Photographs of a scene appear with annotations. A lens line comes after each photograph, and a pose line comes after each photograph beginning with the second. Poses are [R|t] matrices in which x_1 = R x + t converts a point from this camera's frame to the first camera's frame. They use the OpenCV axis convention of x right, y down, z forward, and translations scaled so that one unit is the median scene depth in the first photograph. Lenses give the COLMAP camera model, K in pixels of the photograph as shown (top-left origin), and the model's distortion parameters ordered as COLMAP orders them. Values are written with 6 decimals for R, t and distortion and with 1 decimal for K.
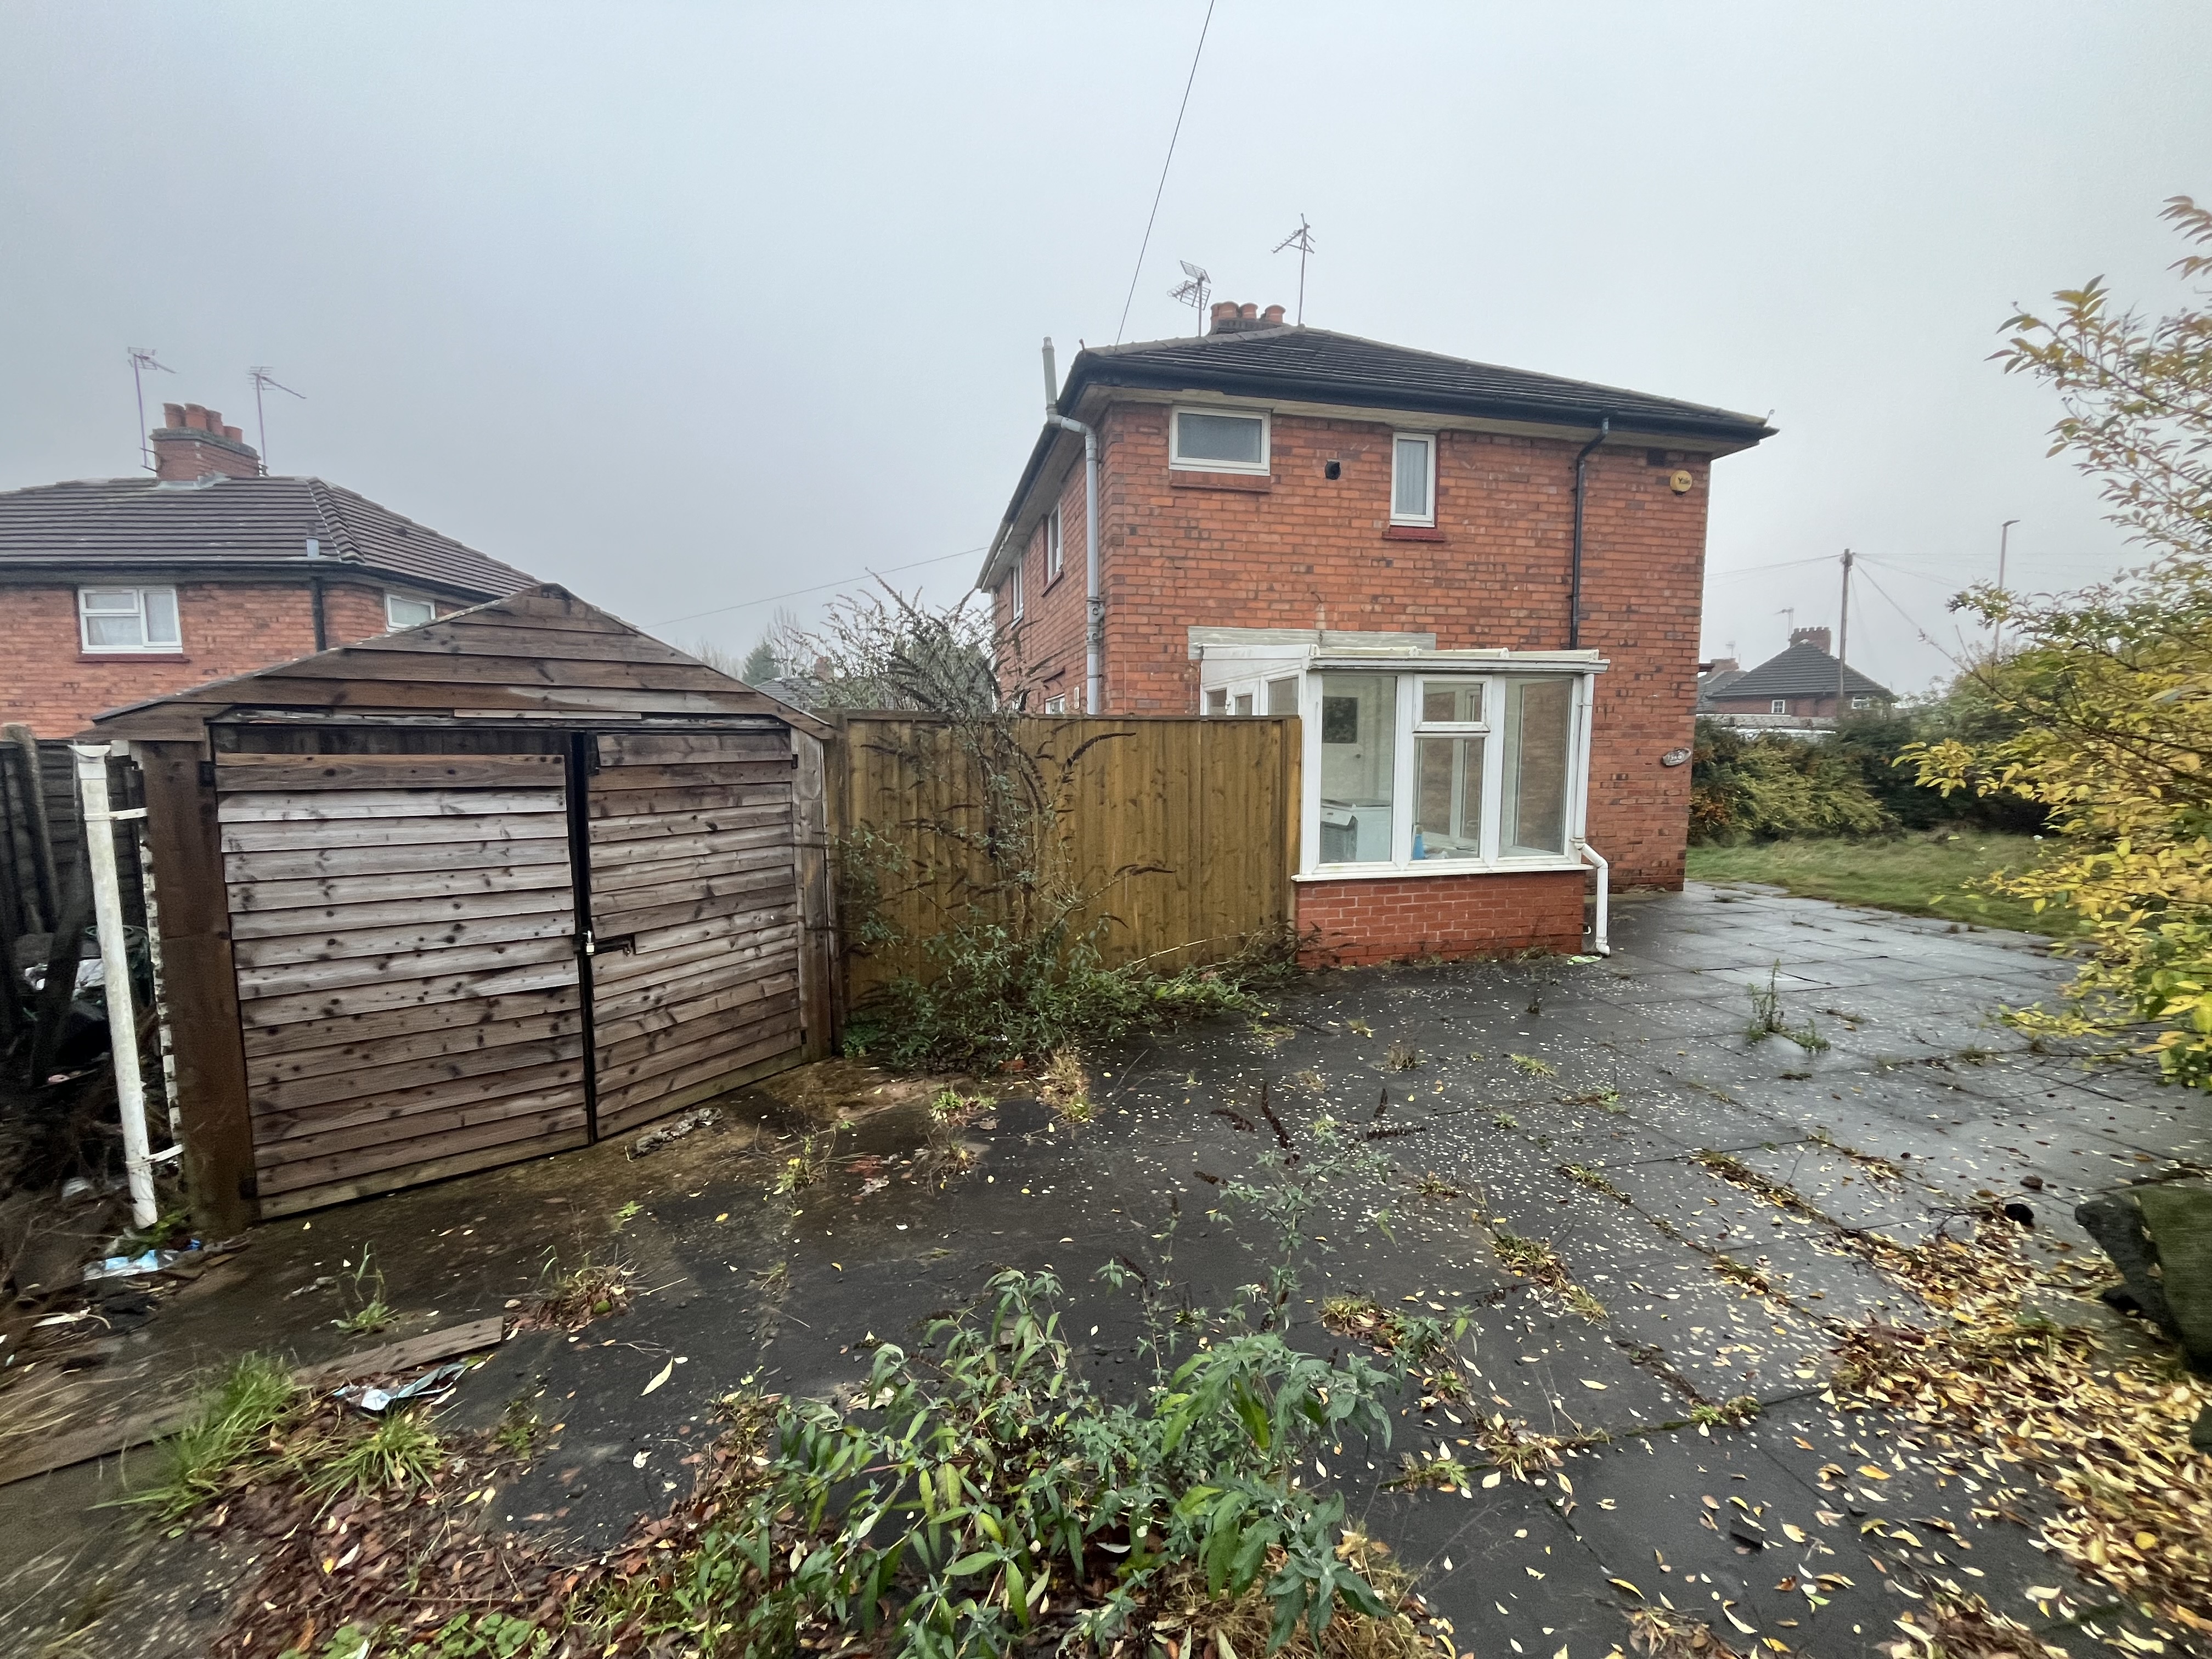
lens RADIAL K [[897.3, 0, 1104.6], [0, 897.3, 832.4], [0, 0, 1]] dist [-0.002436, -0.000086]
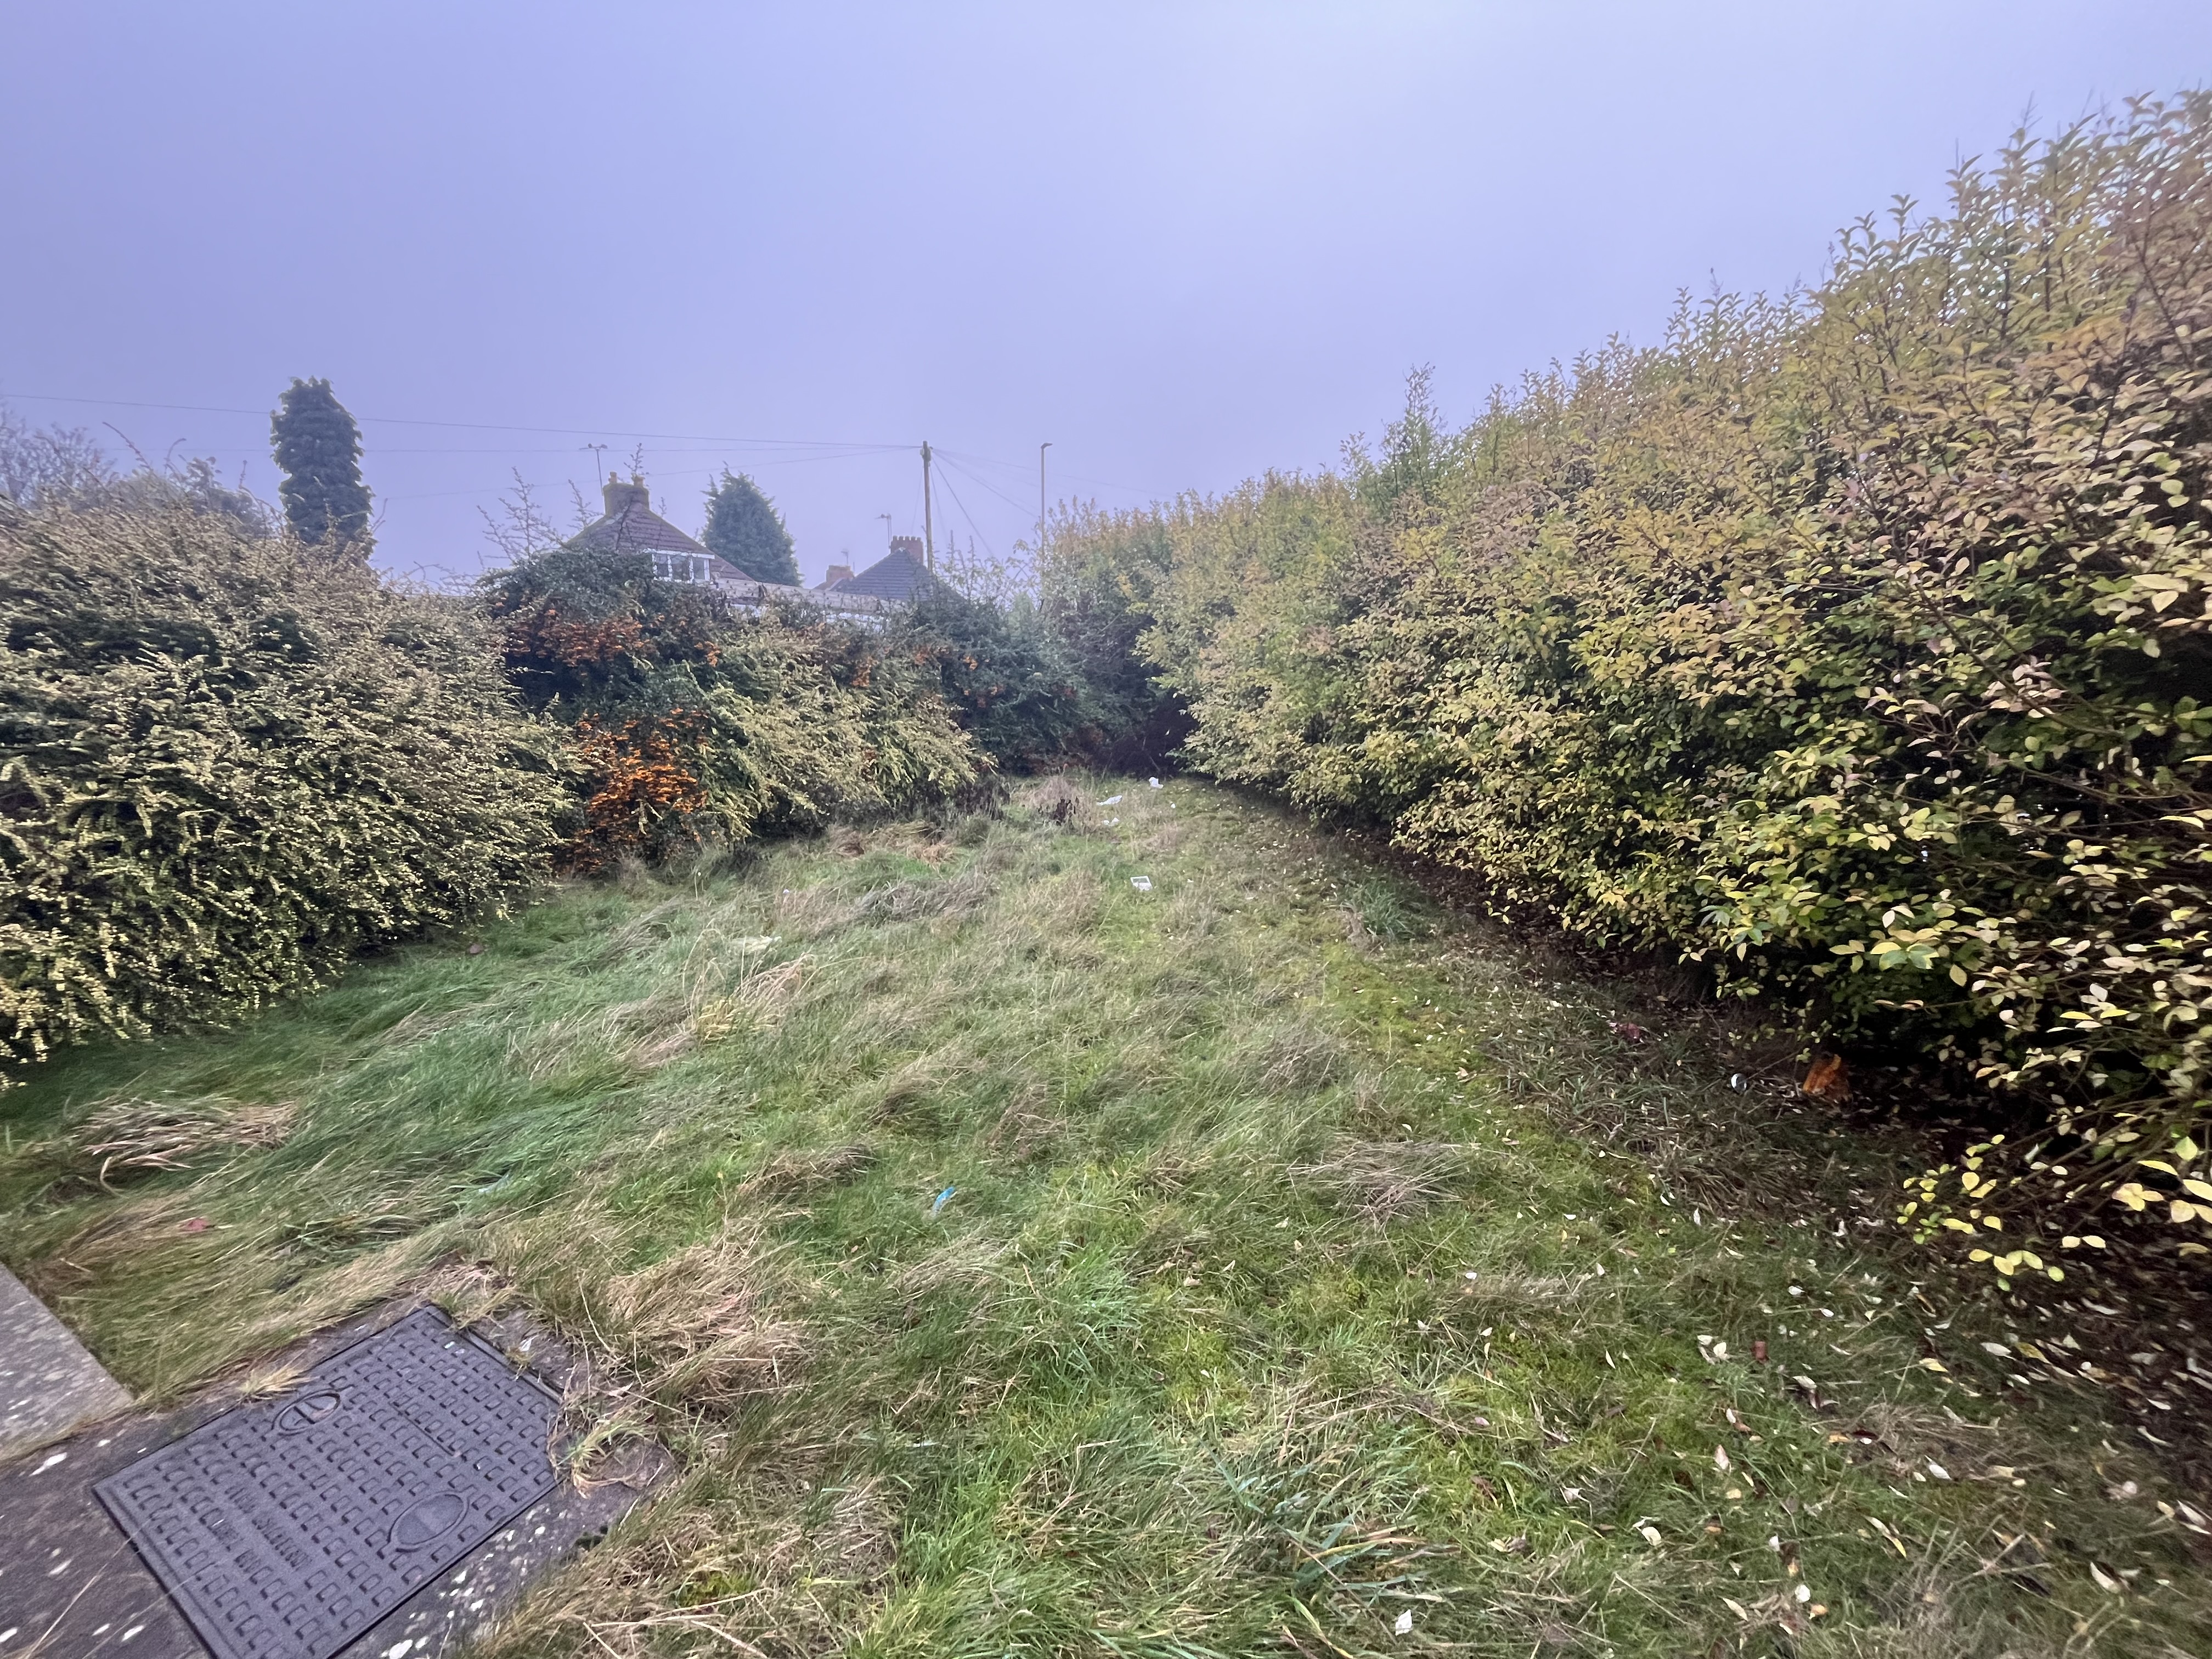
lens RADIAL K [[897.3, 0, 1104.6], [0, 897.3, 832.4], [0, 0, 1]] dist [-0.002436, -0.000086]
pose [[0.652644, -0.128379, 0.746709, 0.490409], [0.053641, 0.990897, 0.123477, -0.039053], [-0.755764, -0.040532, 0.653589, 0.562728]]
